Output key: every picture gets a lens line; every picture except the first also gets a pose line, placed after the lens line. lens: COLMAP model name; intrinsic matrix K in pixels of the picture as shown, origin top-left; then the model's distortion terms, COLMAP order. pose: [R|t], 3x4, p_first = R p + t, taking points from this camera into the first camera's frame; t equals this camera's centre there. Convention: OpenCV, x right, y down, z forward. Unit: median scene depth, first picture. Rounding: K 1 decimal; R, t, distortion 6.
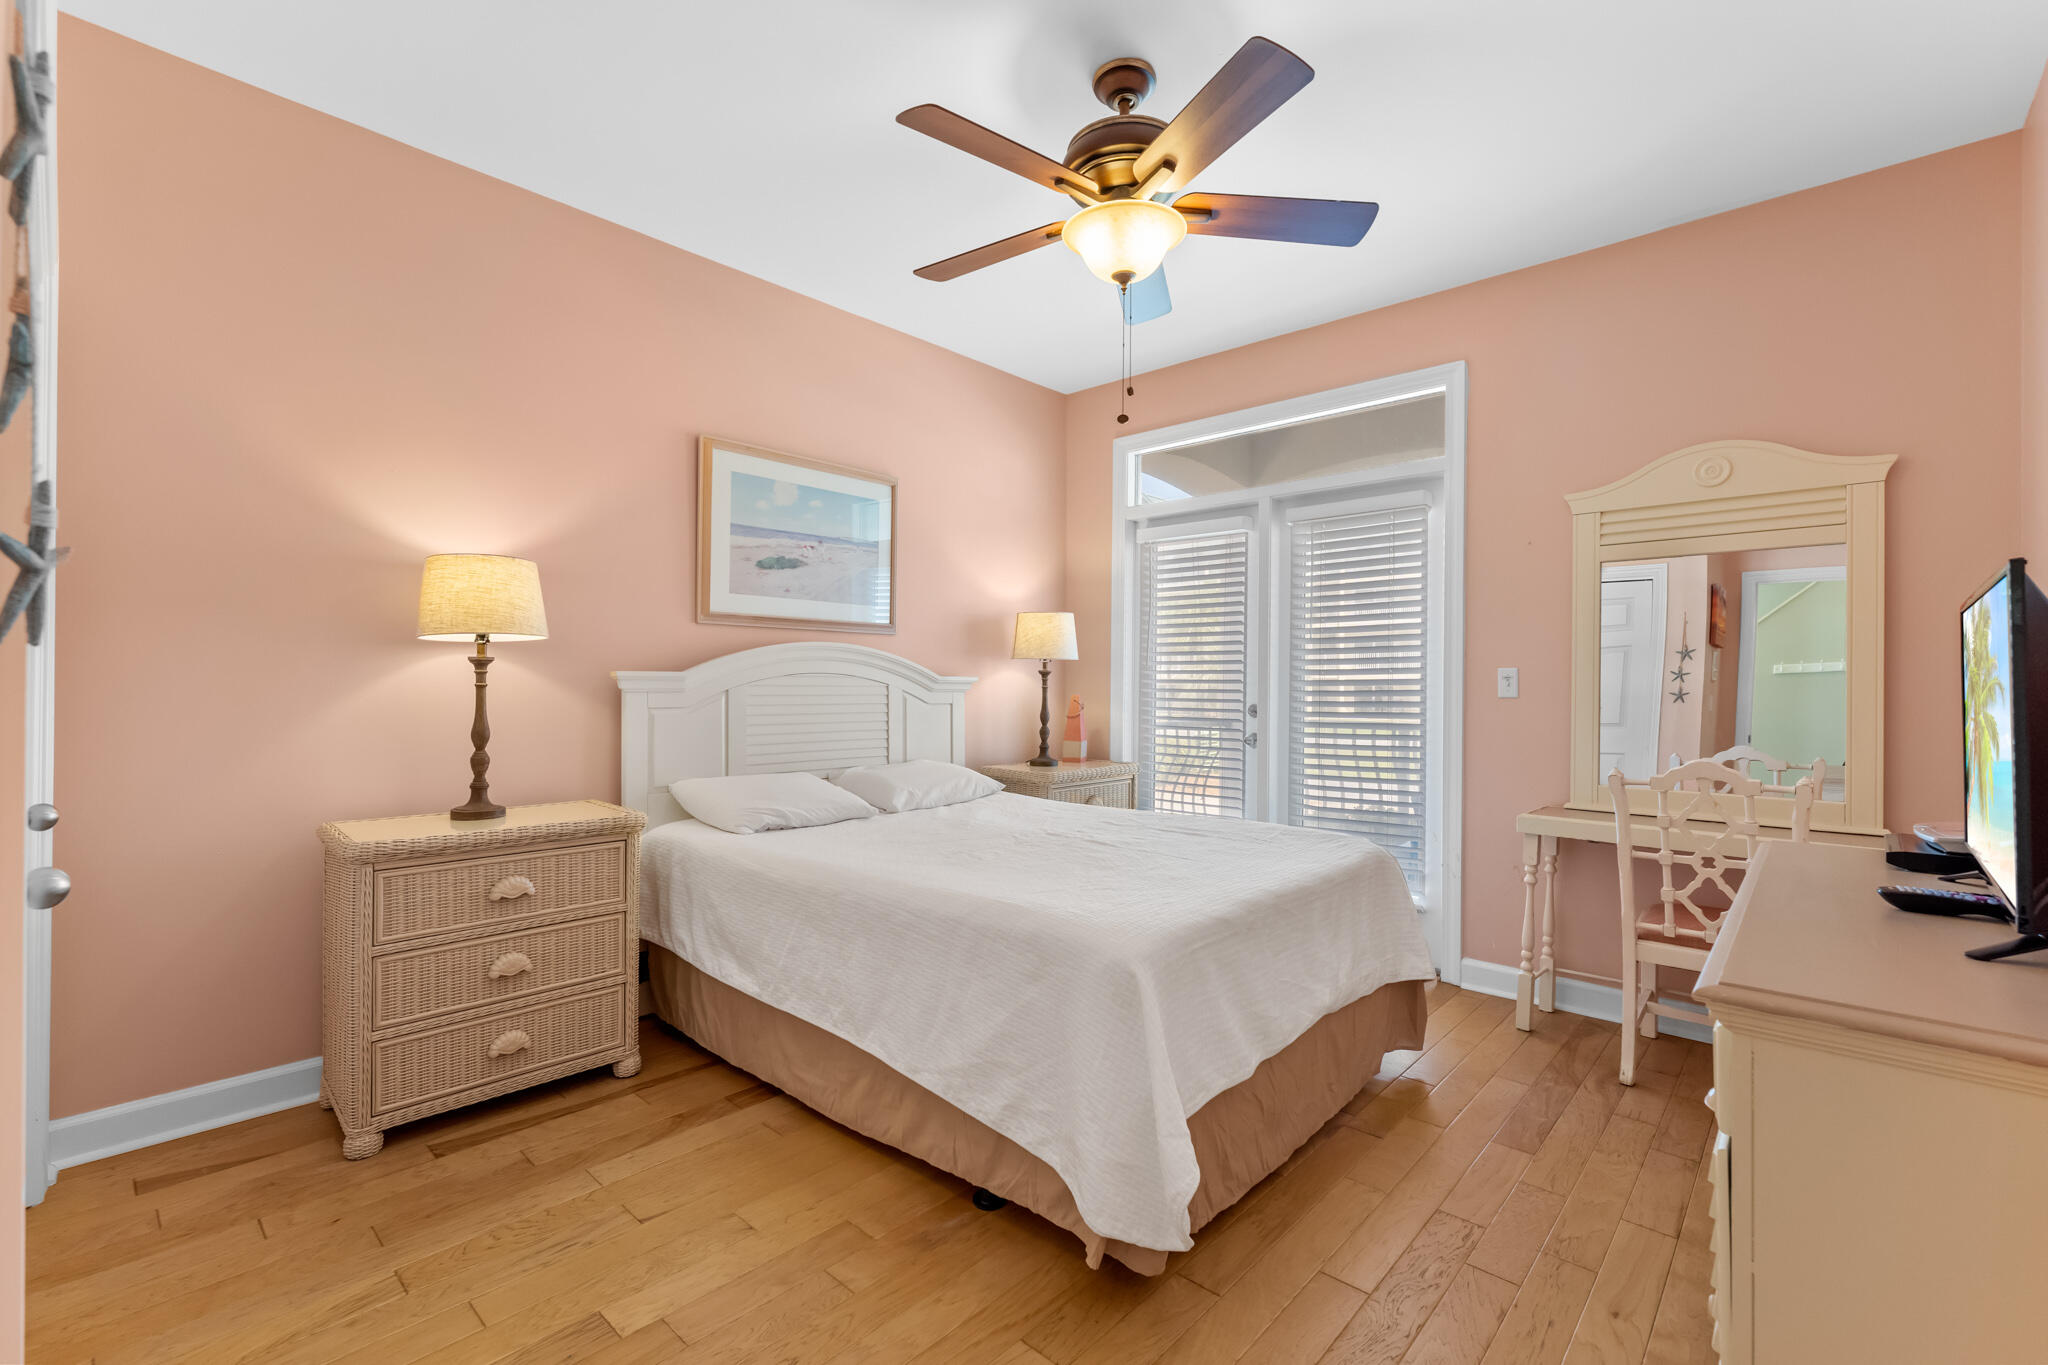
lens RADIAL K [[876.9, 0, 1029.3], [0, 876.9, 683.7], [0, 0, 1]] dist [-0.001448, -0.000116]
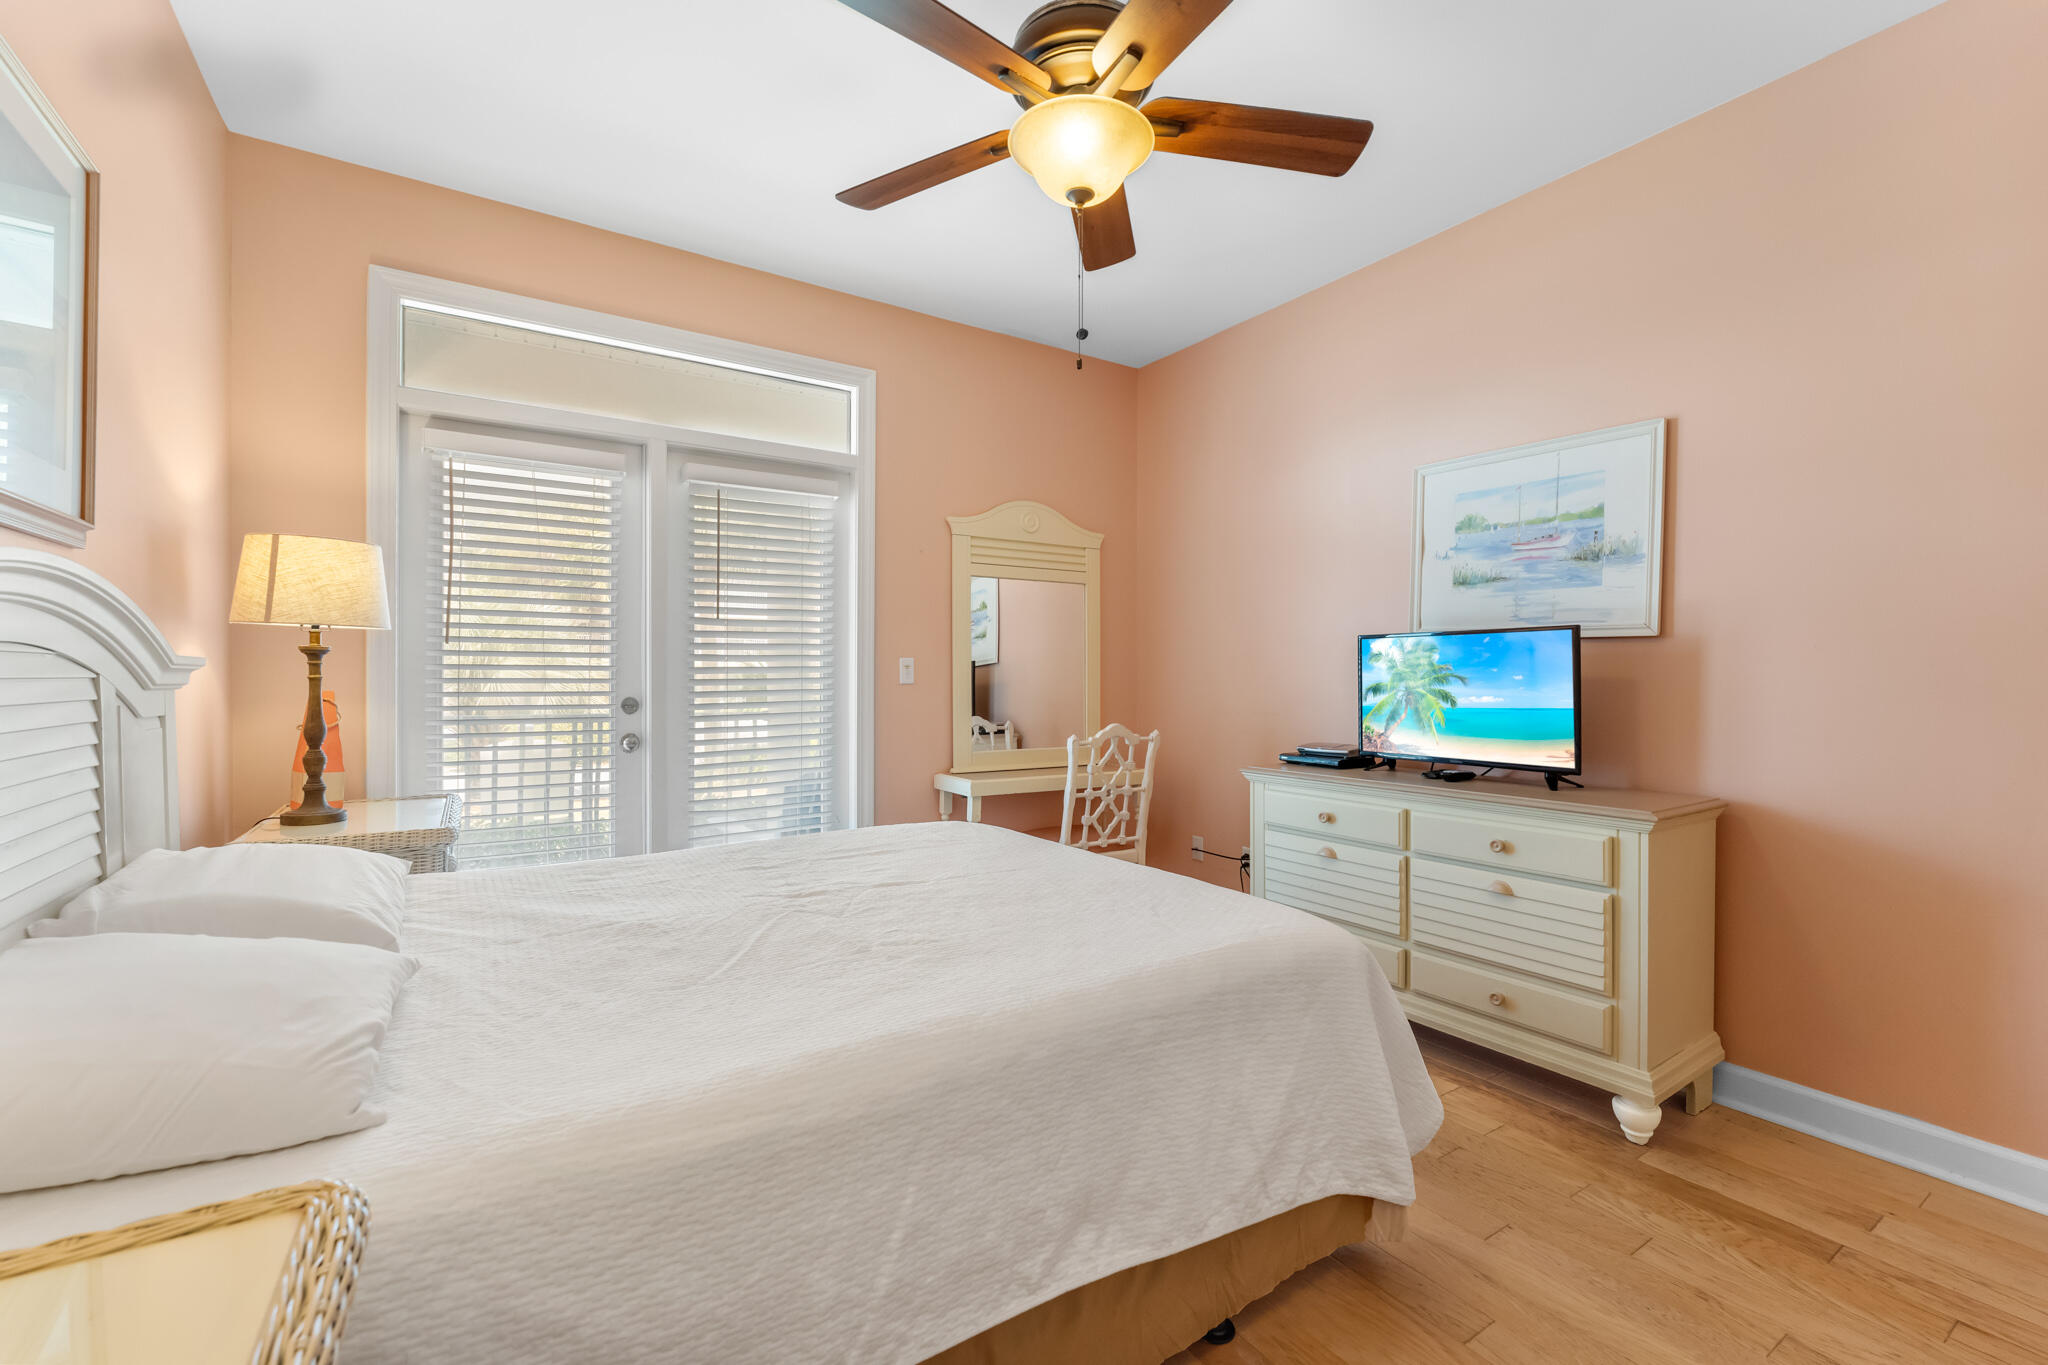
lens RADIAL K [[856.8, 0, 1022.5], [0, 856.8, 678.0], [0, 0, 1]] dist [-0.015633, 0.000000]
pose [[0.245591, -0.008453, 0.969337, -0.639652], [-0.002798, 0.999952, 0.009428, -0.003245], [-0.969370, -0.005028, 0.245555, 0.754290]]
